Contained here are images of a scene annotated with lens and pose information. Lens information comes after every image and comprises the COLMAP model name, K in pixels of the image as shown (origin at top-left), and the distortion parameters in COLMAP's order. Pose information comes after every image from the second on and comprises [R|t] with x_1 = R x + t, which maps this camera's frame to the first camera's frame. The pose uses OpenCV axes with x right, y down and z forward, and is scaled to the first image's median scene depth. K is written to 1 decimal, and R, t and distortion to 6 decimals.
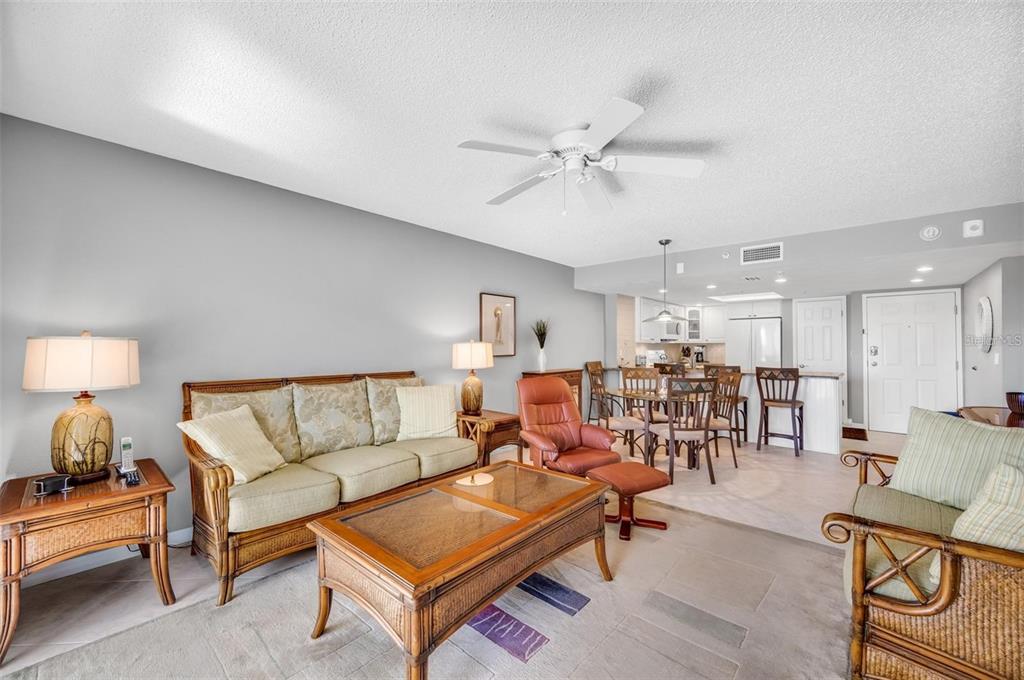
lens RADIAL K [[404.7, 0, 514.1], [0, 404.7, 343.9], [0, 0, 1]] dist [0.000476, 0.000051]
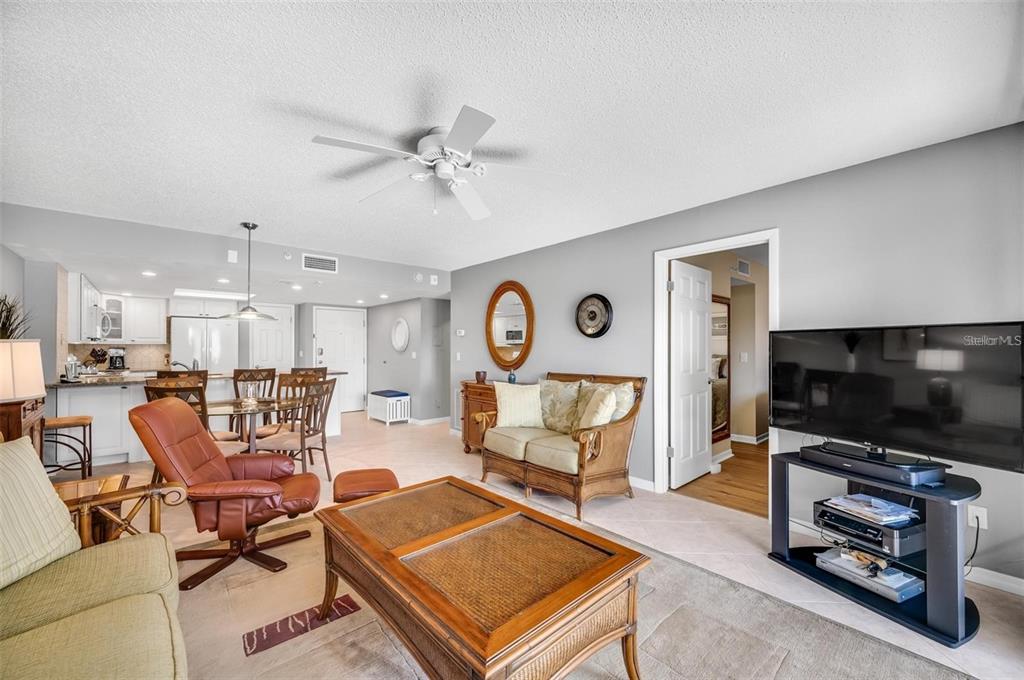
lens RADIAL K [[404.7, 0, 514.1], [0, 404.7, 343.9], [0, 0, 1]] dist [0.000476, 0.000051]
pose [[0.116068, 0.009906, 0.993192, -0.363965], [-0.005591, 0.999941, -0.009319, 0.001353], [-0.993225, -0.004471, 0.116117, 0.310411]]
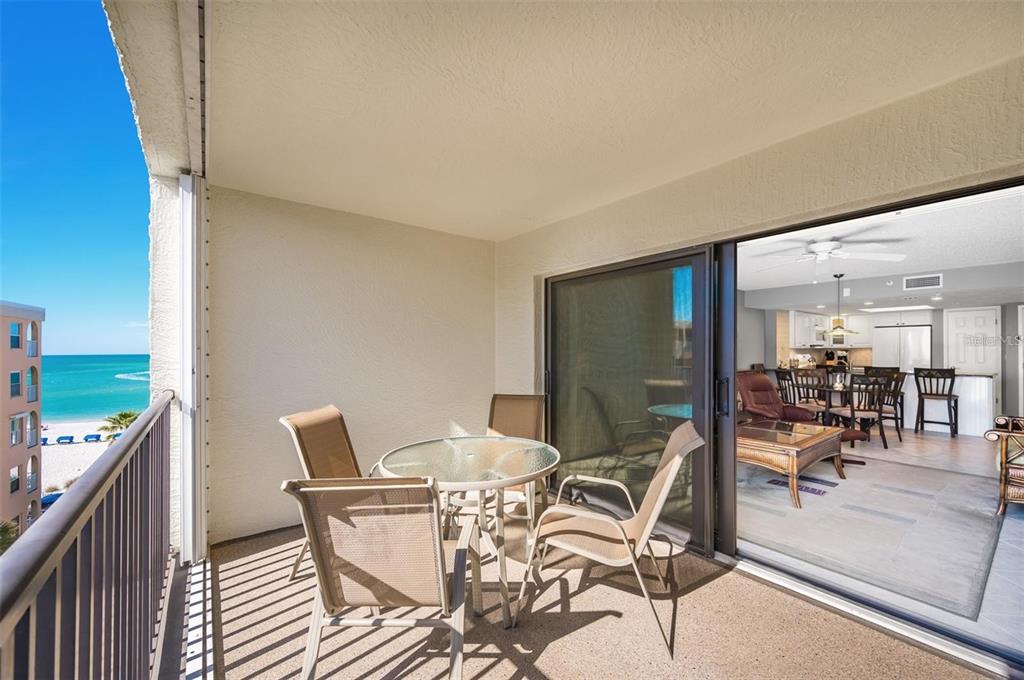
lens RADIAL K [[402.0, 0, 514.4], [0, 402.0, 350.8], [0, 0, 1]] dist [0.000330, -0.000026]
pose [[0.981027, -0.002917, -0.193847, -0.392256], [0.004693, 0.999951, 0.008700, -0.013842], [0.193812, -0.009444, 0.980993, -0.486258]]
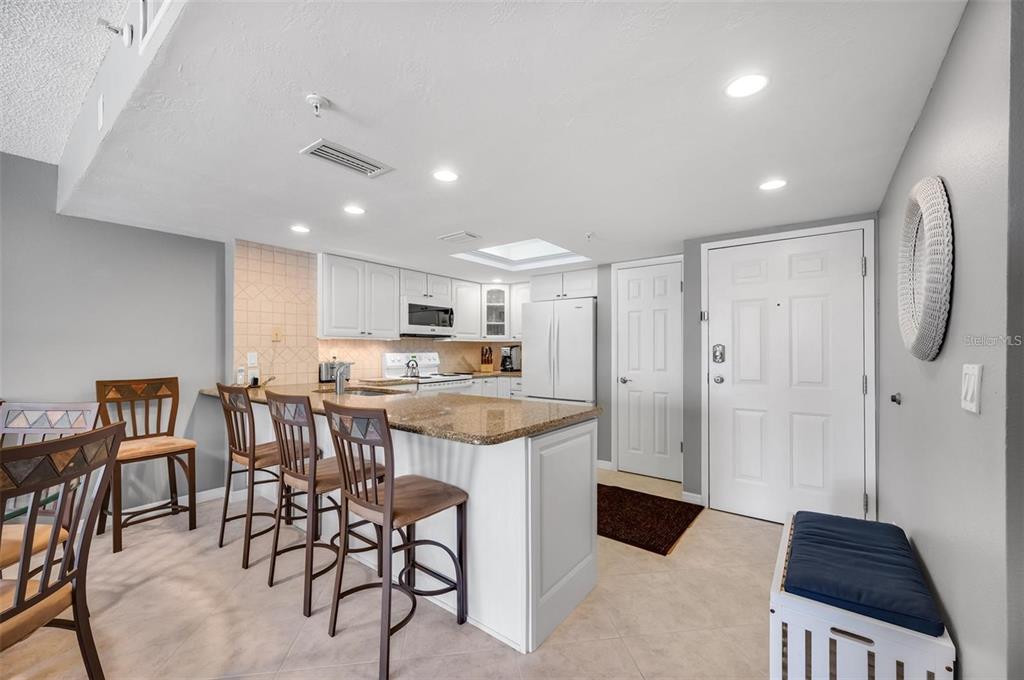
lens RADIAL K [[402.0, 0, 514.4], [0, 402.0, 350.8], [0, 0, 1]] dist [0.000330, -0.000026]
pose [[0.997035, 0.002805, 0.076897, 0.734497], [-0.003542, 0.999949, 0.009456, 0.011687], [-0.076867, -0.009701, 0.996994, 0.637495]]
